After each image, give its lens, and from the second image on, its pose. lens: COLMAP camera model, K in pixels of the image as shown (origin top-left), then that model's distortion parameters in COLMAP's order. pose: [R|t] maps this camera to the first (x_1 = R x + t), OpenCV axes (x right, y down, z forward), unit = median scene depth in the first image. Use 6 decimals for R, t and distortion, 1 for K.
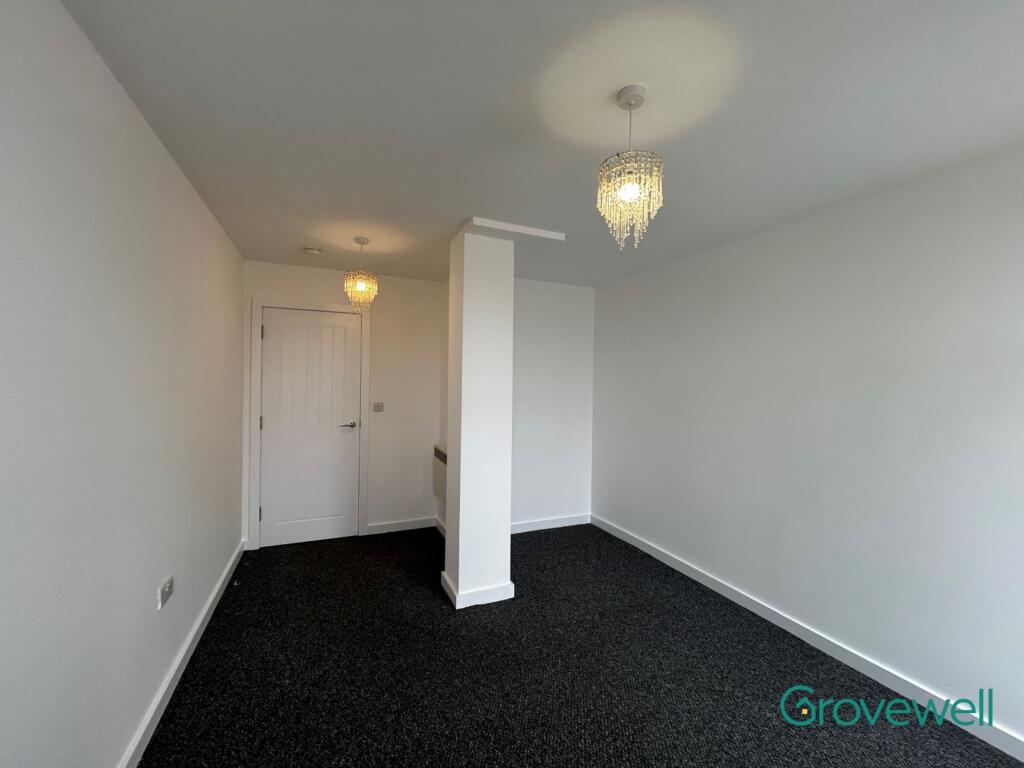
lens RADIAL K [[413.5, 0, 511.8], [0, 413.5, 382.3], [0, 0, 1]] dist [0.000463, 0.001561]
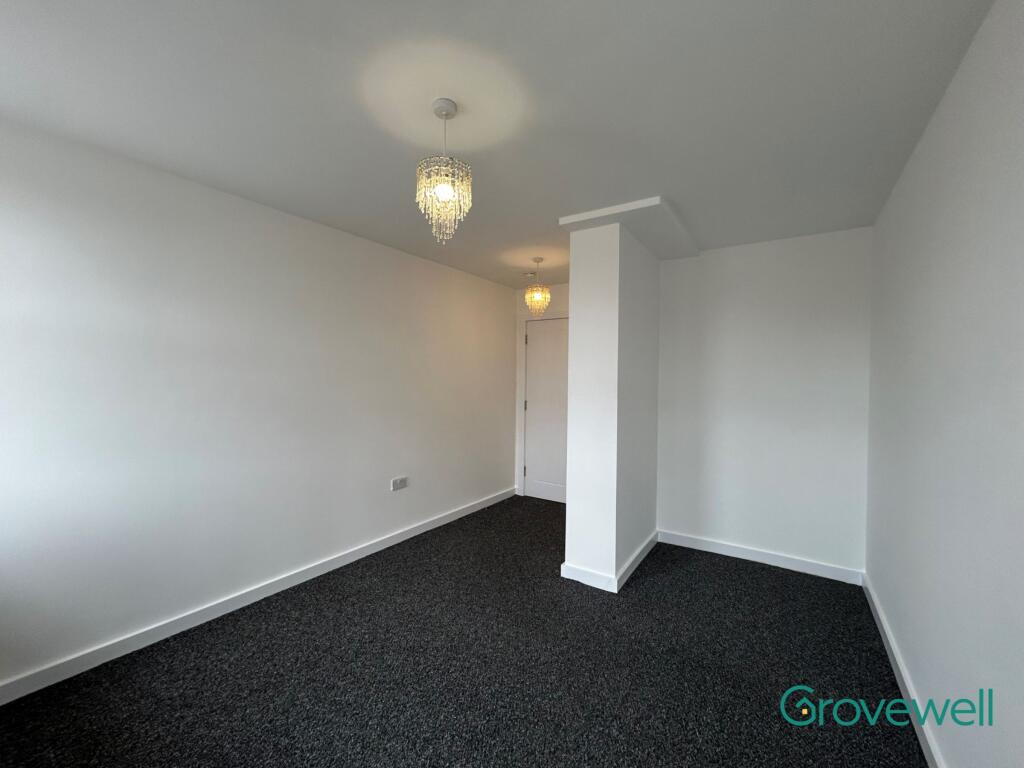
lens RADIAL K [[413.5, 0, 512.7], [0, 413.5, 380.1], [0, 0, 1]] dist [0.000463, 0.001561]
pose [[0.545019, -0.005727, -0.838404, 0.672290], [-0.005227, 0.999934, -0.010228, 0.036594], [0.838408, 0.009957, 0.544953, 0.269413]]
